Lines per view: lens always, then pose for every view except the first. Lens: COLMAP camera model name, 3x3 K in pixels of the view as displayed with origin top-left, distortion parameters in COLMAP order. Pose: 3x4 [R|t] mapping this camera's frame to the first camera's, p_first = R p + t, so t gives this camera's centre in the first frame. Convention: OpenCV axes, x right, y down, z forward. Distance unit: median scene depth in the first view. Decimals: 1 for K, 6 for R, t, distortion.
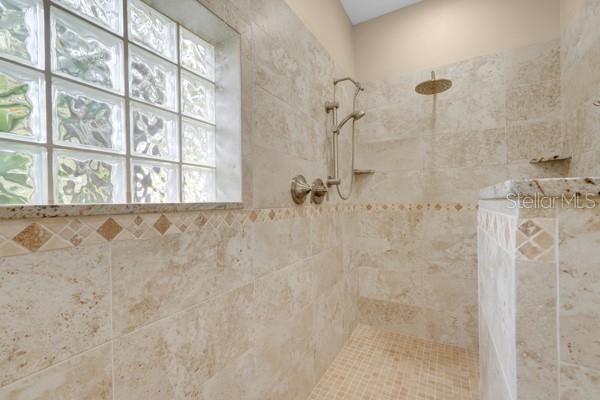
lens RADIAL K [[262.8, 0, 300.7], [0, 262.8, 200.2], [0, 0, 1]] dist [-0.003721, 0.002769]
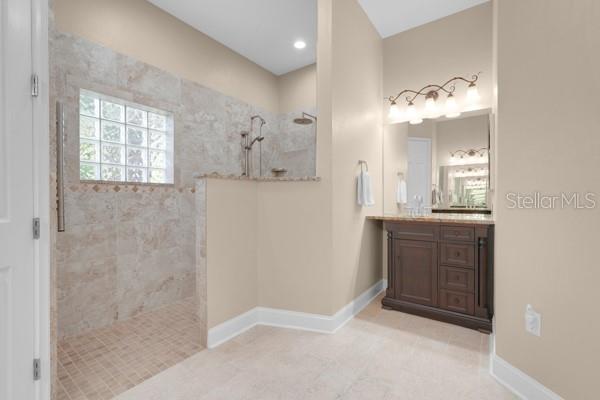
lens RADIAL K [[262.8, 0, 299.3], [0, 262.8, 198.5], [0, 0, 1]] dist [-0.003721, 0.002769]
pose [[0.993984, 0.020868, -0.107516, 1.187031], [-0.019864, 0.999749, 0.010398, 0.095715], [0.107706, -0.008200, 0.994149, -1.266307]]
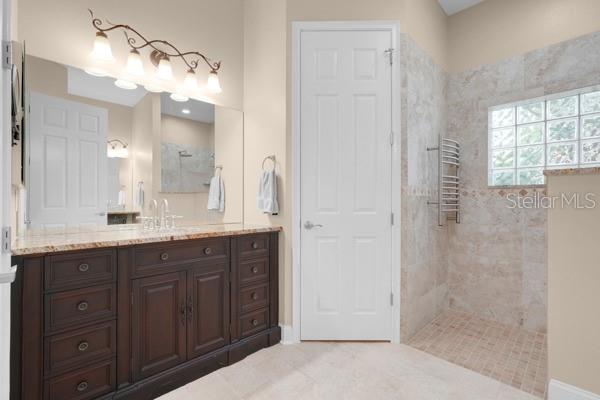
lens RADIAL K [[270.6, 0, 301.9], [0, 270.6, 201.4], [0, 0, 1]] dist [0.000750, 0.000487]
pose [[-0.269935, 0.016817, -0.962732, 2.003365], [0.004041, 0.999858, 0.016333, 0.095852], [0.962870, 0.000518, -0.269965, -0.453933]]
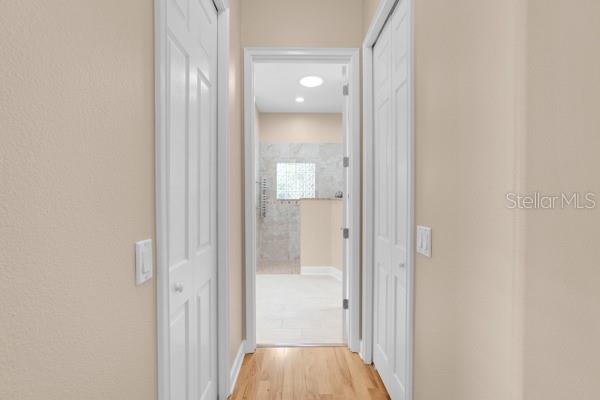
lens RADIAL K [[262.8, 0, 300.2], [0, 262.8, 199.8], [0, 0, 1]] dist [-0.003721, 0.002769]
pose [[0.503596, 0.031851, -0.863352, 3.729547], [-0.007268, 0.999441, 0.032632, -0.133625], [0.863909, -0.010158, 0.503546, -1.593095]]
